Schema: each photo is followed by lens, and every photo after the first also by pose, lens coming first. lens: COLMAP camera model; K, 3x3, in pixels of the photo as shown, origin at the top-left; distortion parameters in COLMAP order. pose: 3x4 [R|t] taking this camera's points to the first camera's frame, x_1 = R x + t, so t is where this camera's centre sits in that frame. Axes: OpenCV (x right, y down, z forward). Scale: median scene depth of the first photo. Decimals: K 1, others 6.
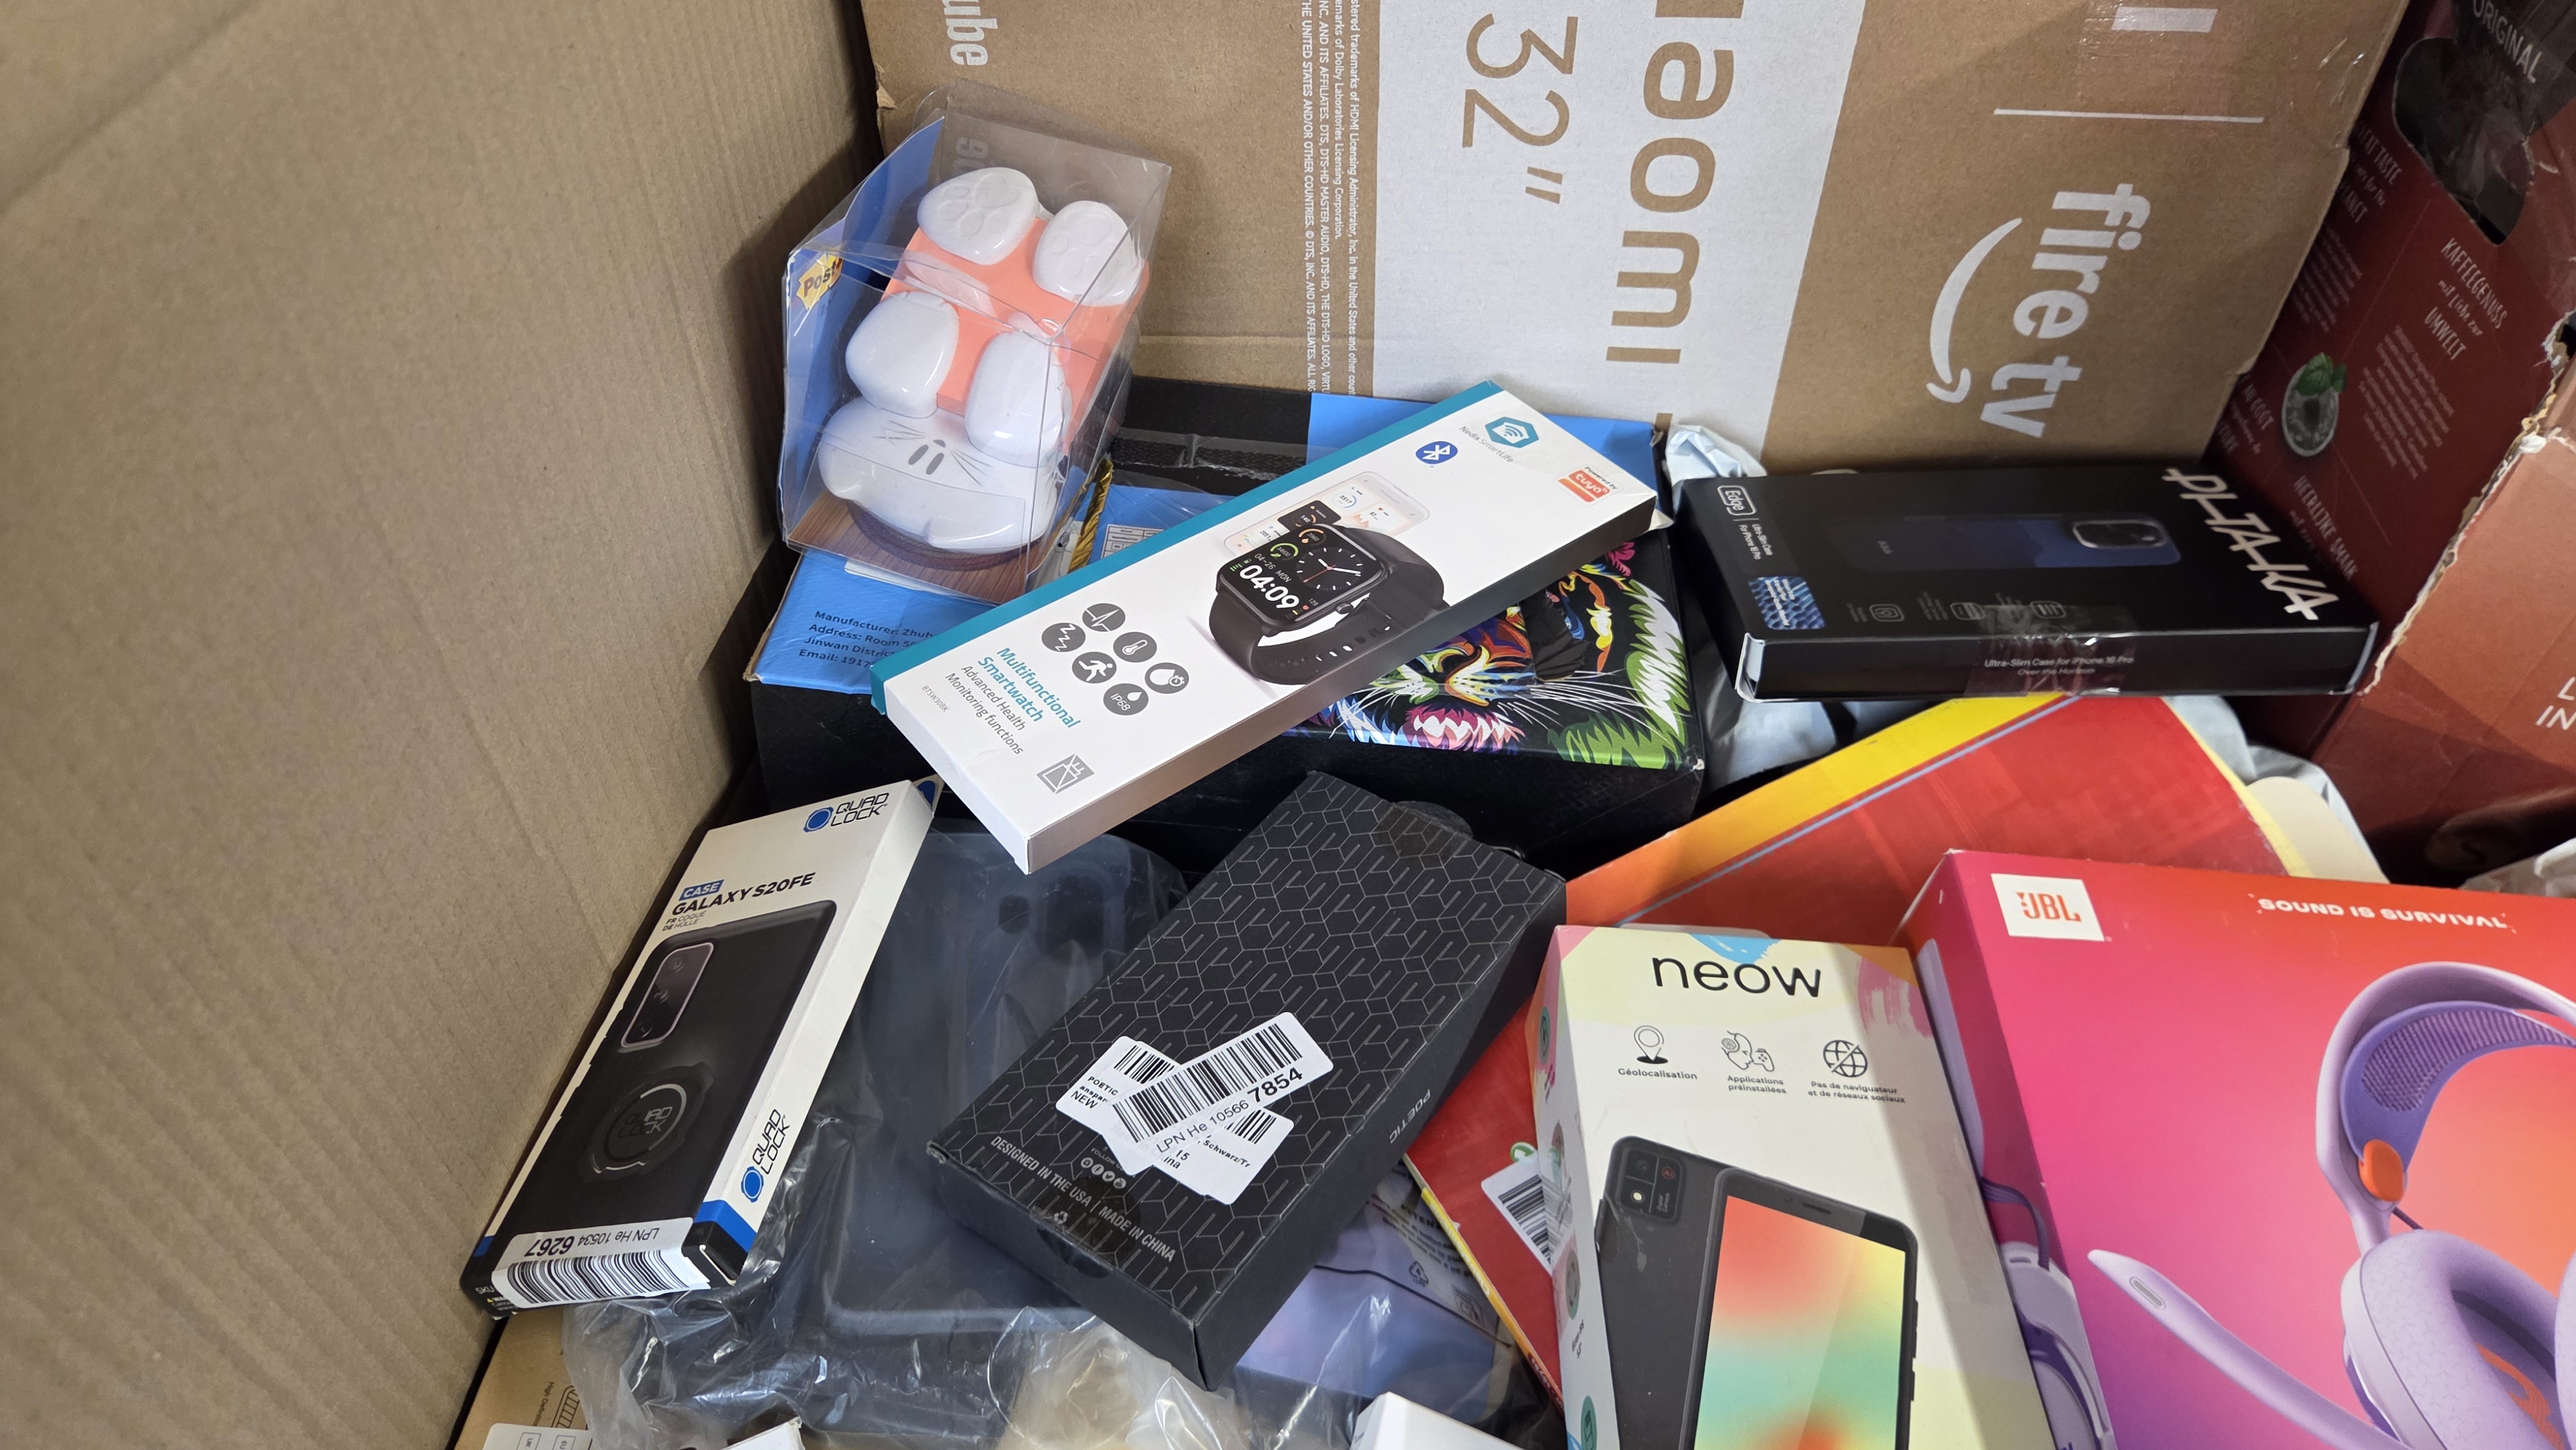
lens RADIAL K [[1722.7, 0, 1265.7], [0, 1722.7, 708.6], [0, 0, 1]] dist [0.054783, -0.059483]
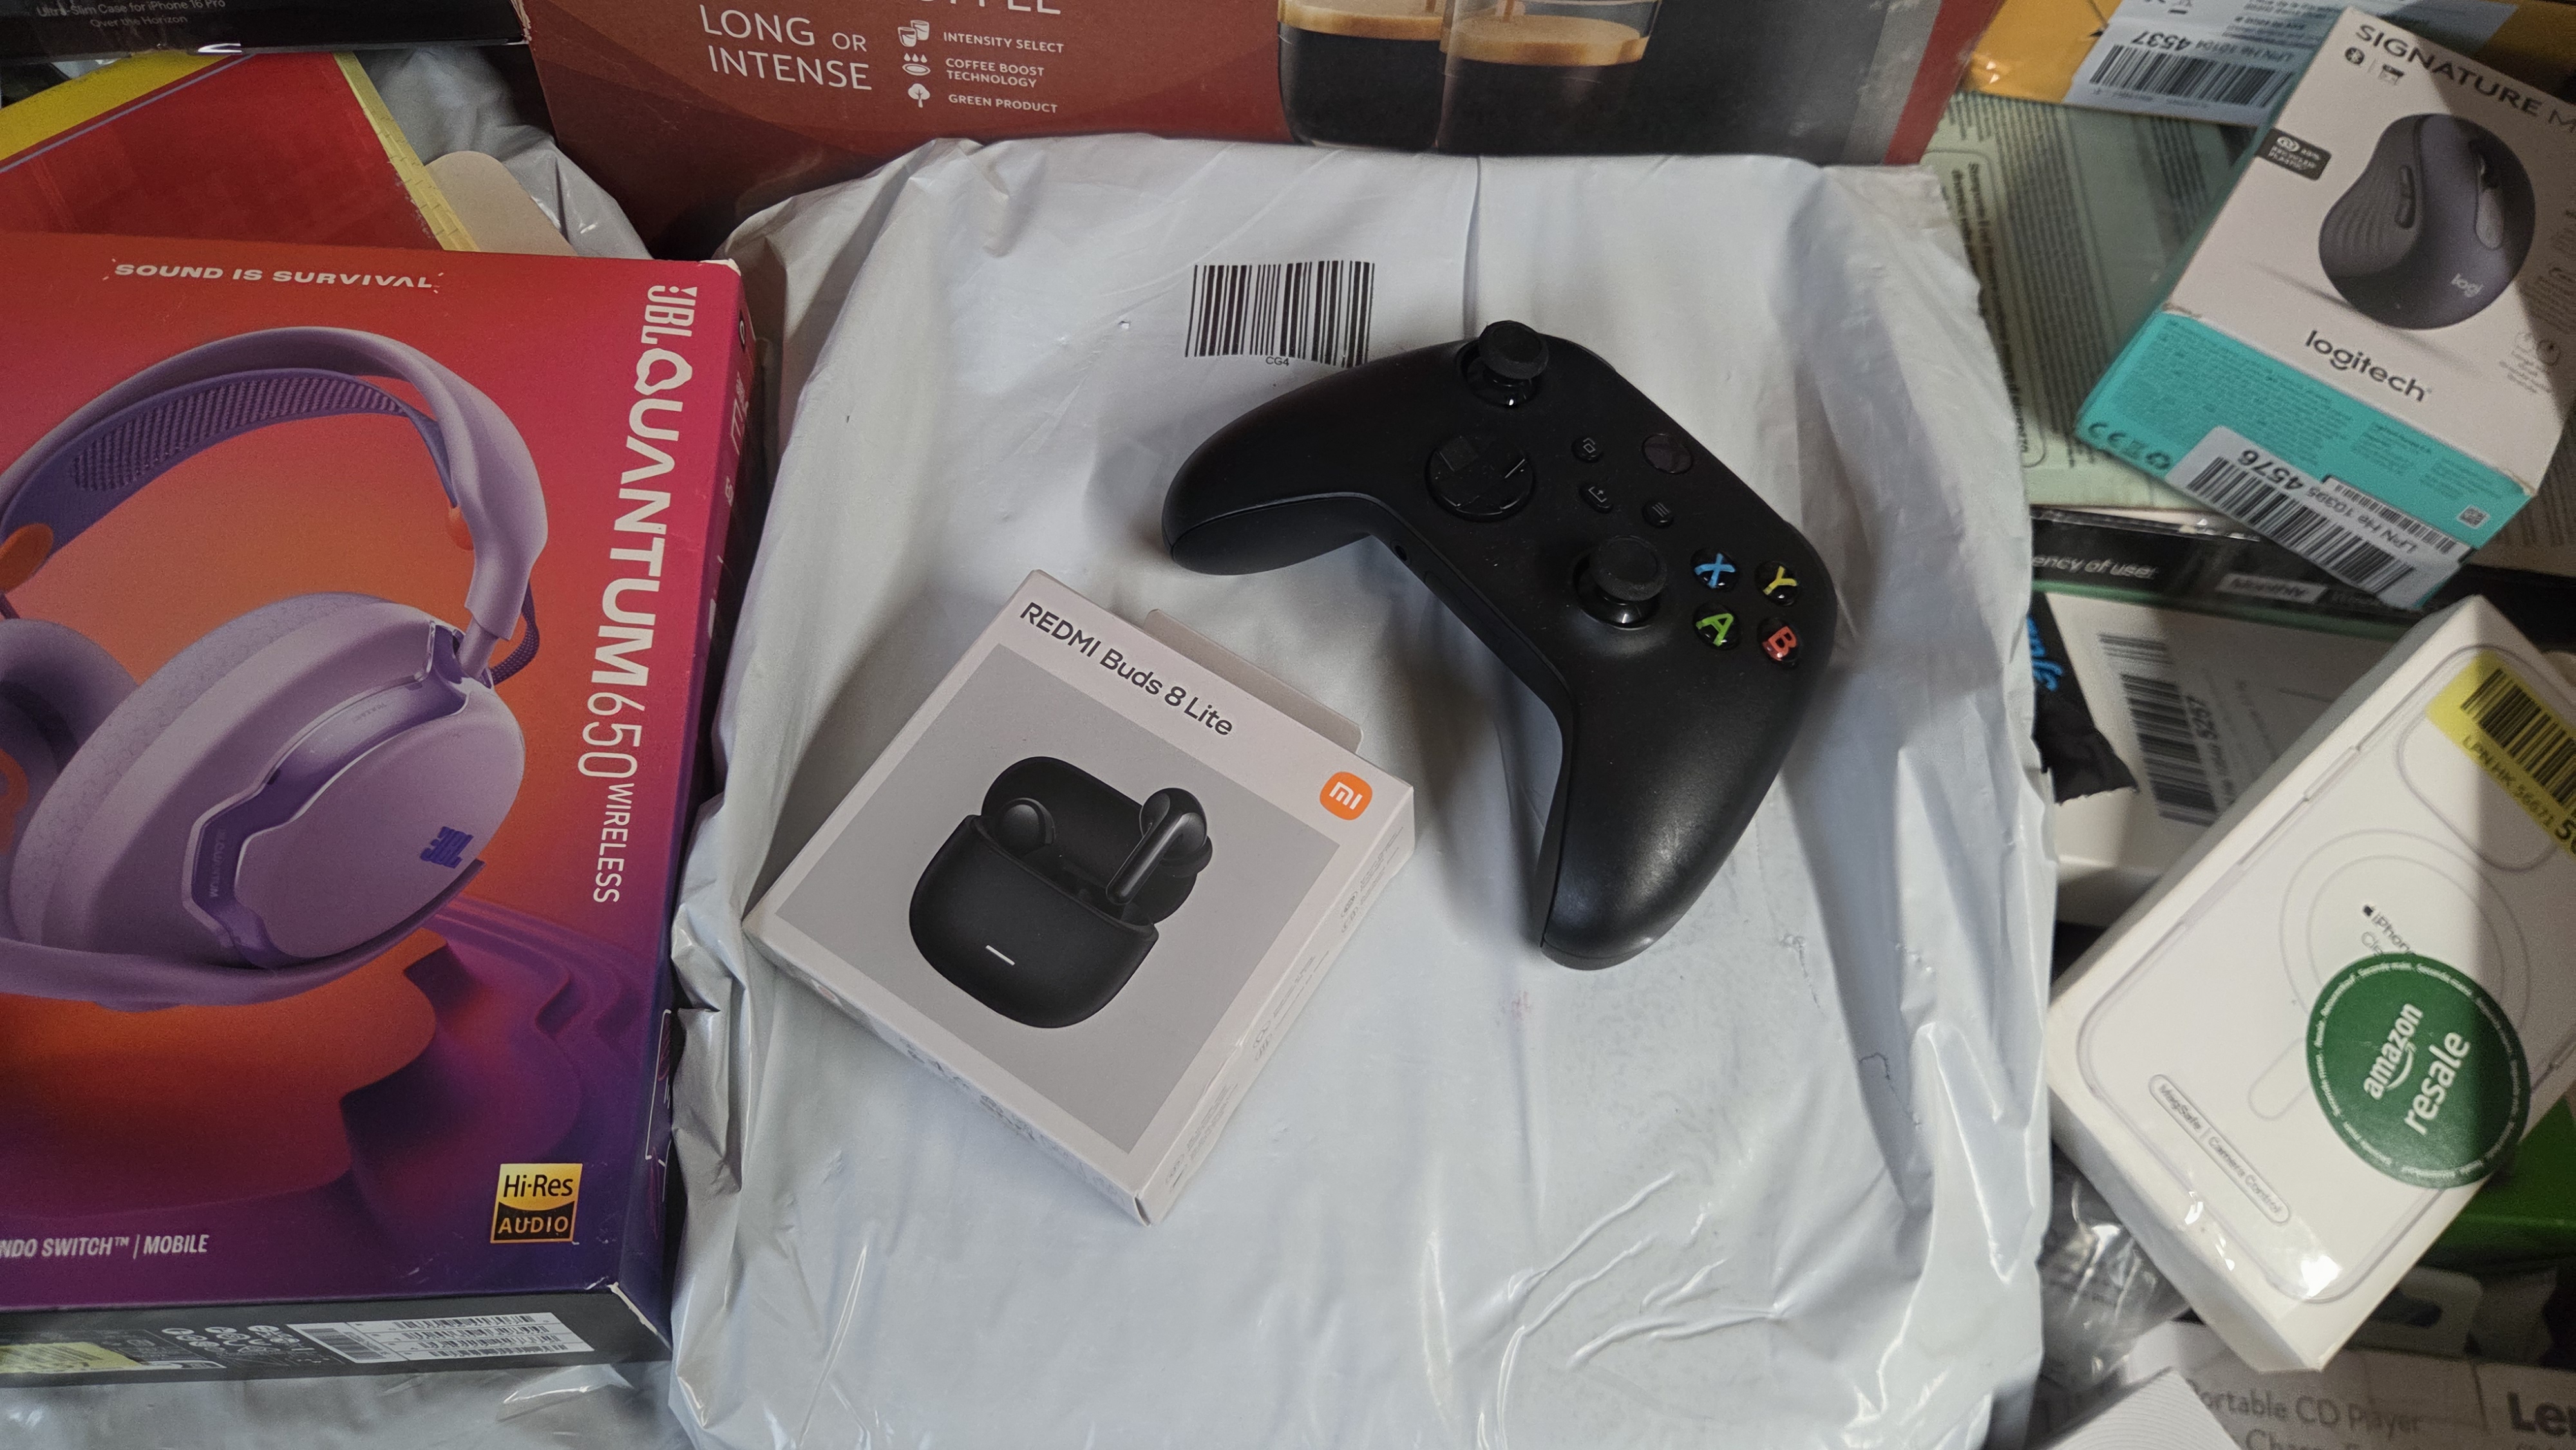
lens RADIAL K [[1722.7, 0, 1279.5], [0, 1722.7, 713.3], [0, 0, 1]] dist [0.054783, -0.059483]
pose [[0.992774, -0.063314, 0.101939, 0.949276], [0.038781, 0.973180, 0.226754, 0.140333], [-0.113562, -0.221162, 0.968603, 0.077319]]
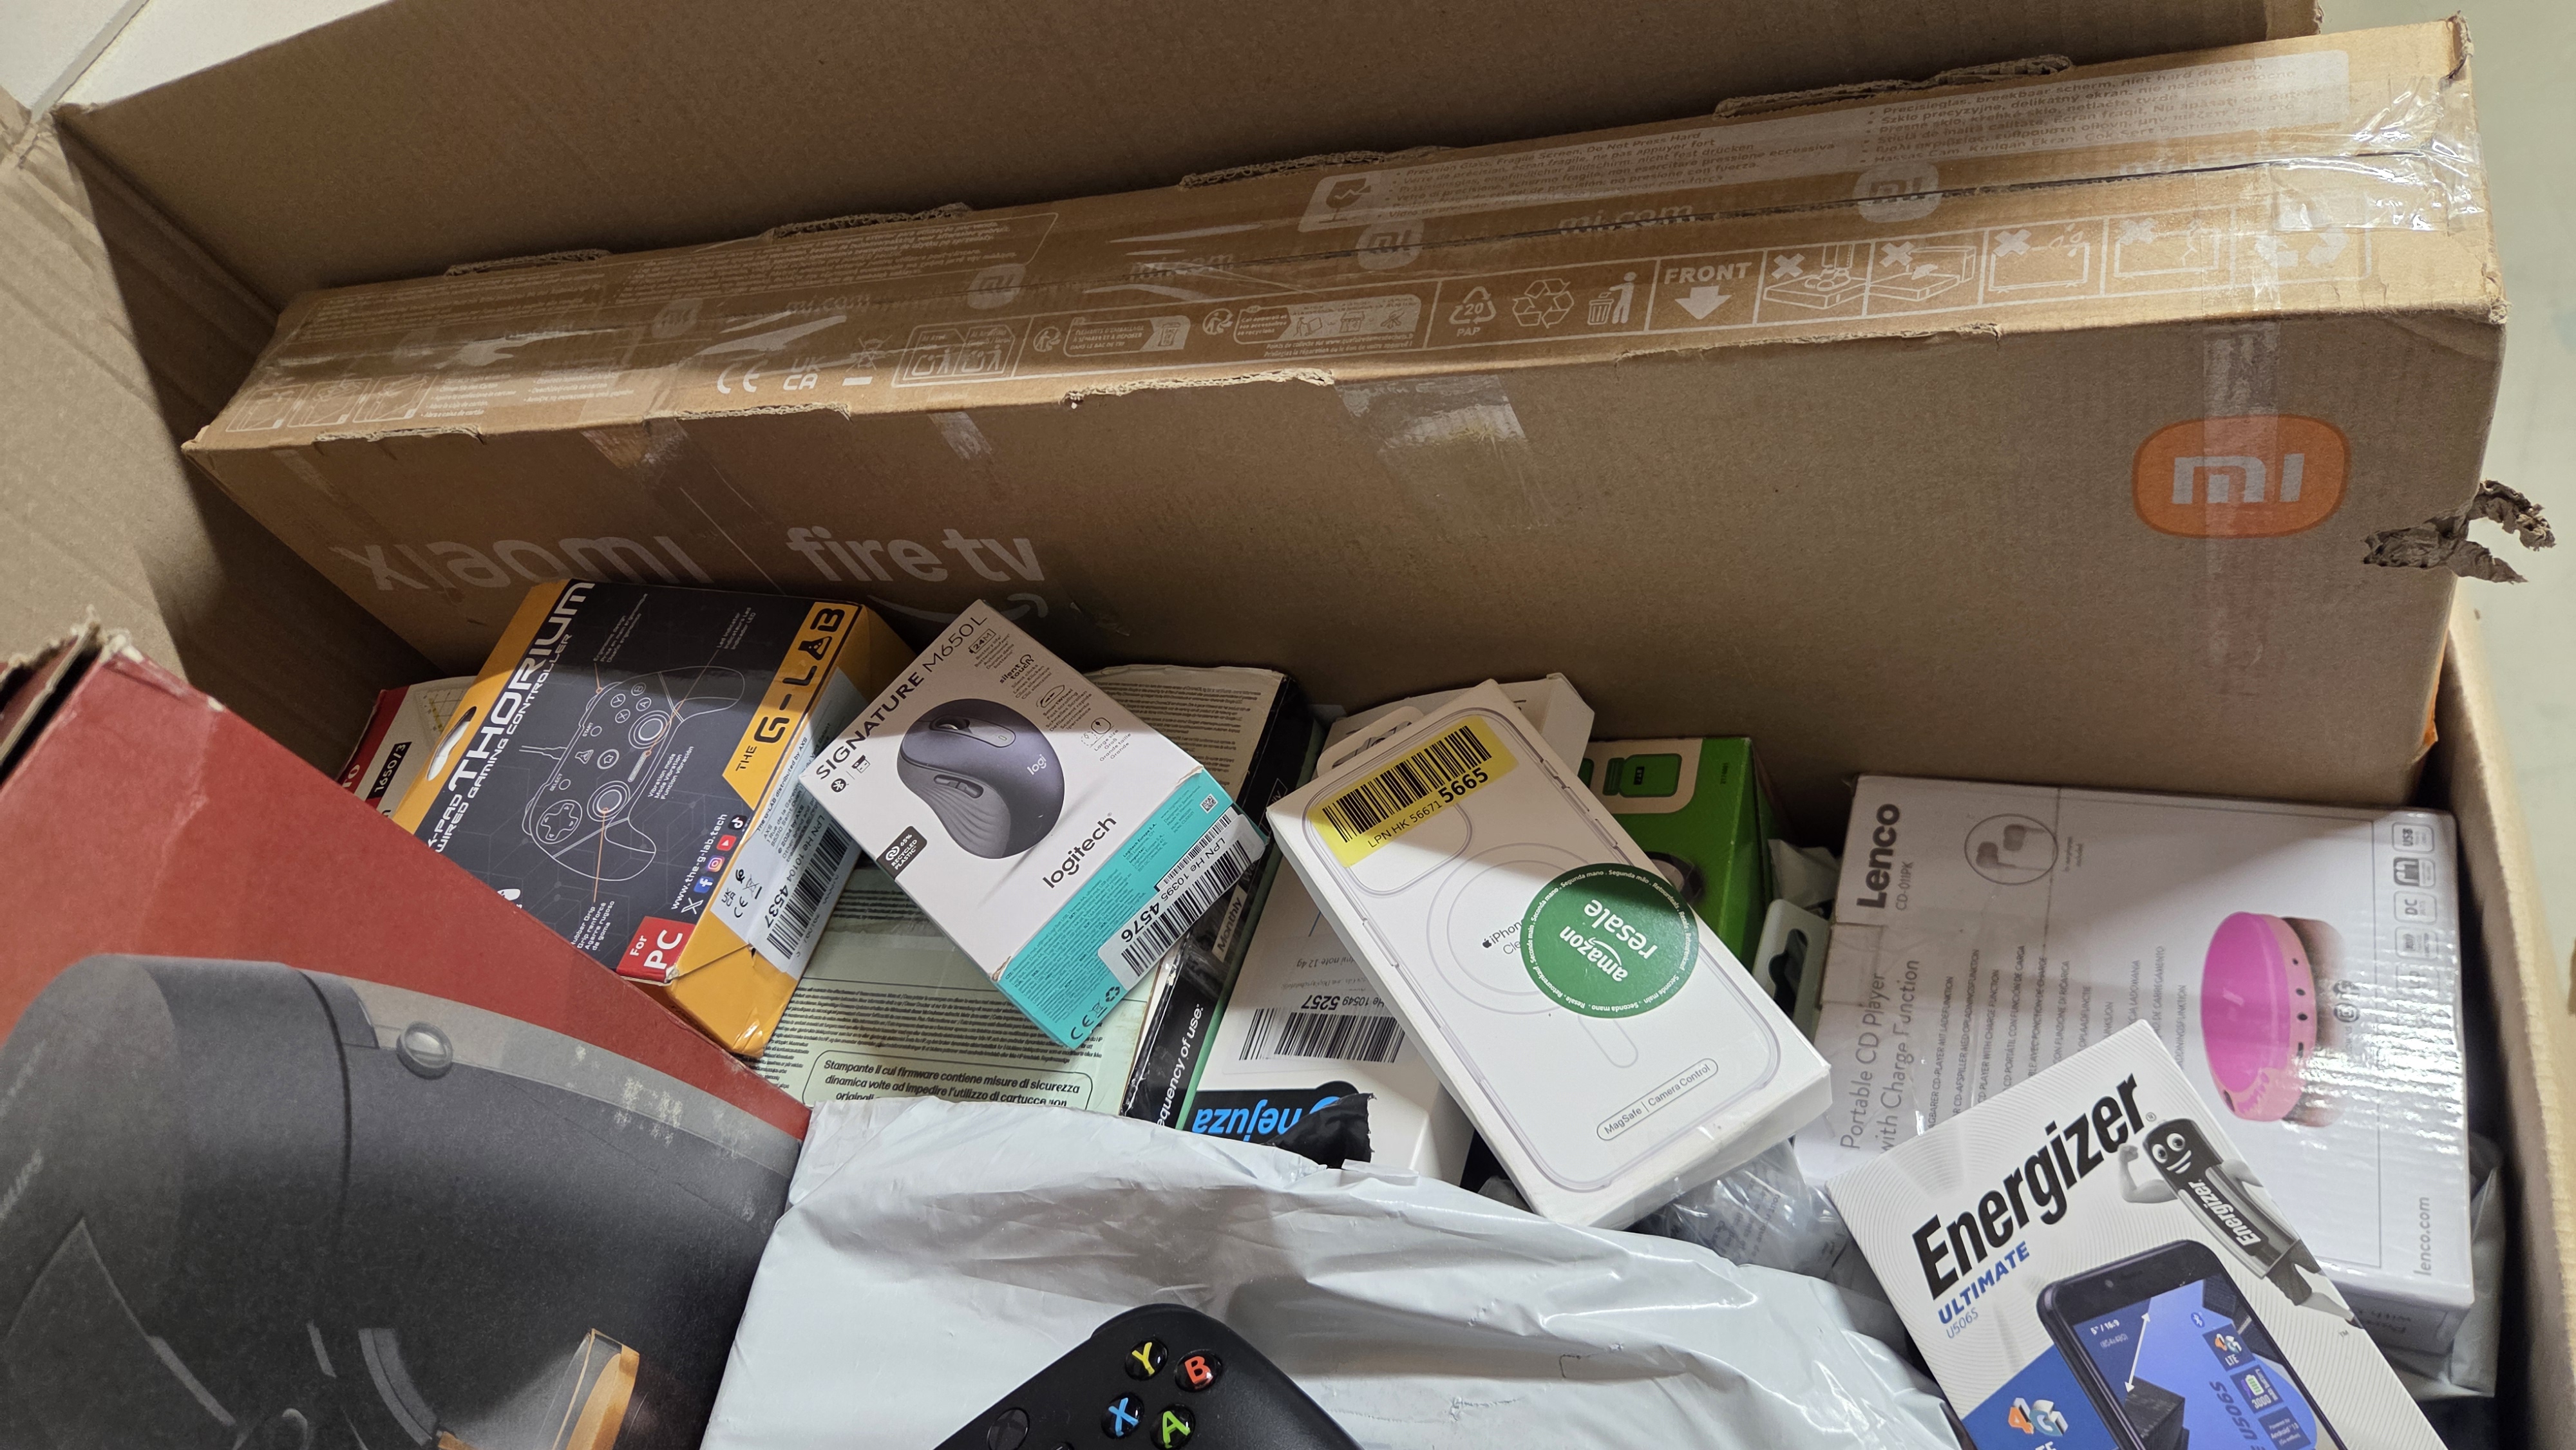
lens RADIAL K [[1722.7, 0, 1293.1], [0, 1722.7, 756.1], [0, 0, 1]] dist [0.054783, -0.059483]
pose [[0.103724, -0.822043, 0.559898, 1.014605], [0.944340, 0.258092, 0.203987, 0.082935], [-0.312192, 0.507576, 0.803058, -0.066301]]
